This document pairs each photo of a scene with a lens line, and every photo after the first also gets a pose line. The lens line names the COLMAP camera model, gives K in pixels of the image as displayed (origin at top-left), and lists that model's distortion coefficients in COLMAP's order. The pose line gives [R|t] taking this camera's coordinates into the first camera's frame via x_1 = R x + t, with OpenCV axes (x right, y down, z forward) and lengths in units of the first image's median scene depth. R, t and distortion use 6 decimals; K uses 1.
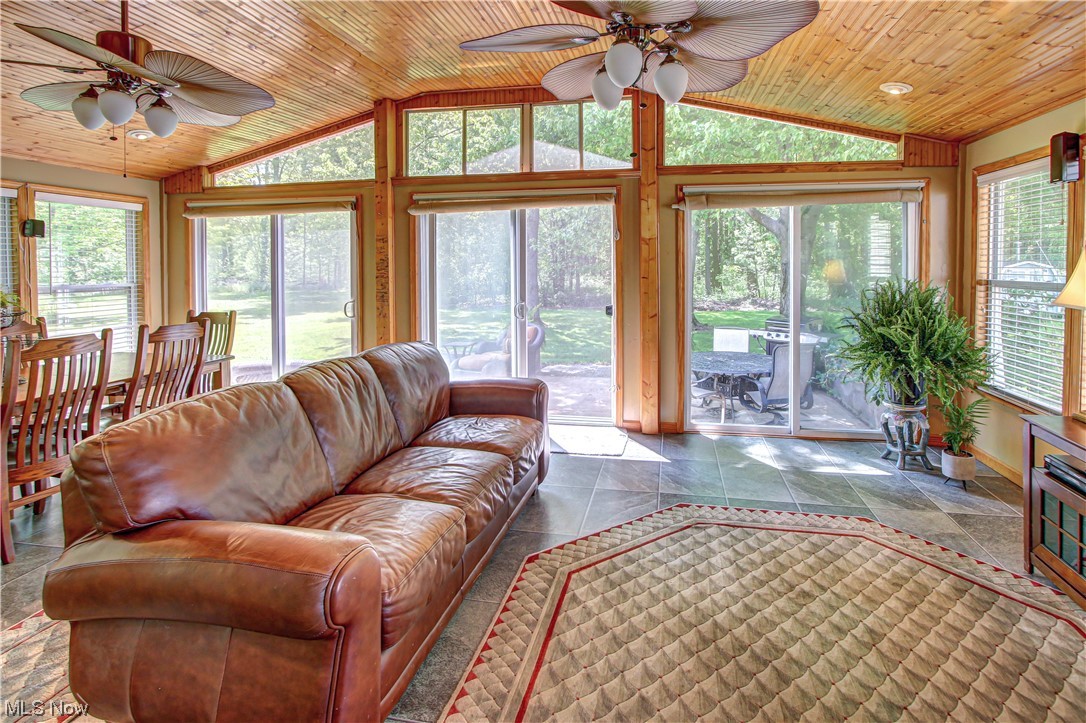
lens RADIAL K [[549.2, 0, 544.1], [0, 549.2, 268.4], [0, 0, 1]] dist [-0.014206, -0.000030]
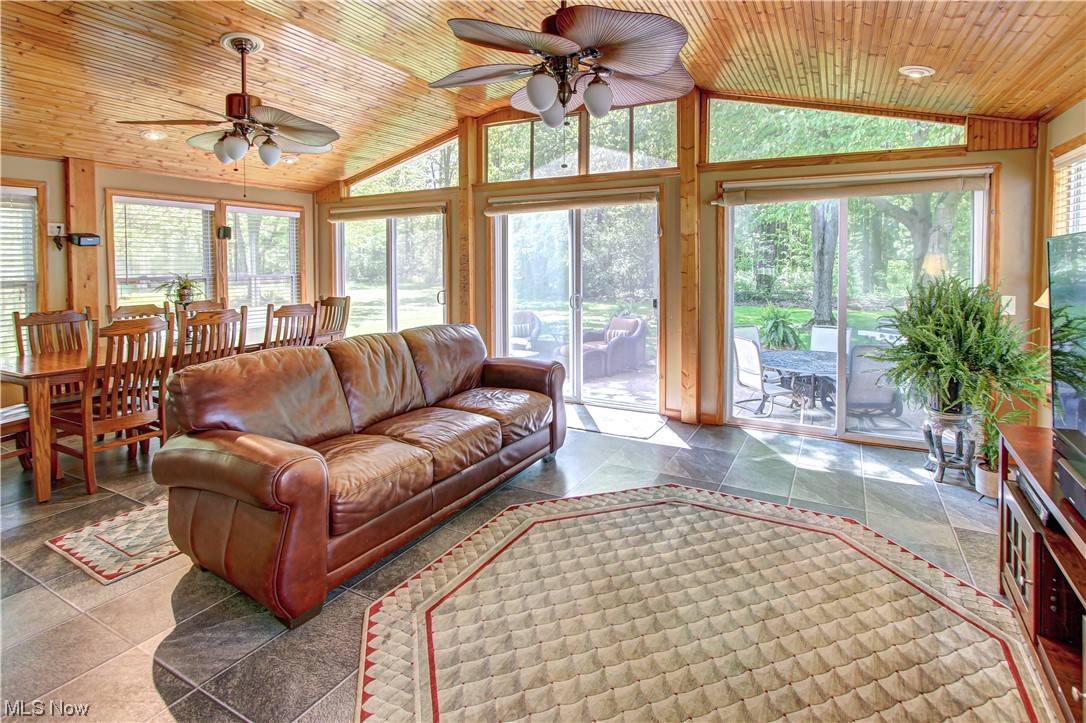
lens RADIAL K [[540.4, 0, 534.2], [0, 540.4, 267.2], [0, 0, 1]] dist [-0.014208, 0.000688]
pose [[0.953088, 0.004674, -0.302656, 0.270327], [-0.002295, 0.999964, 0.008215, -0.000693], [0.302684, -0.007135, 0.953064, -0.069285]]
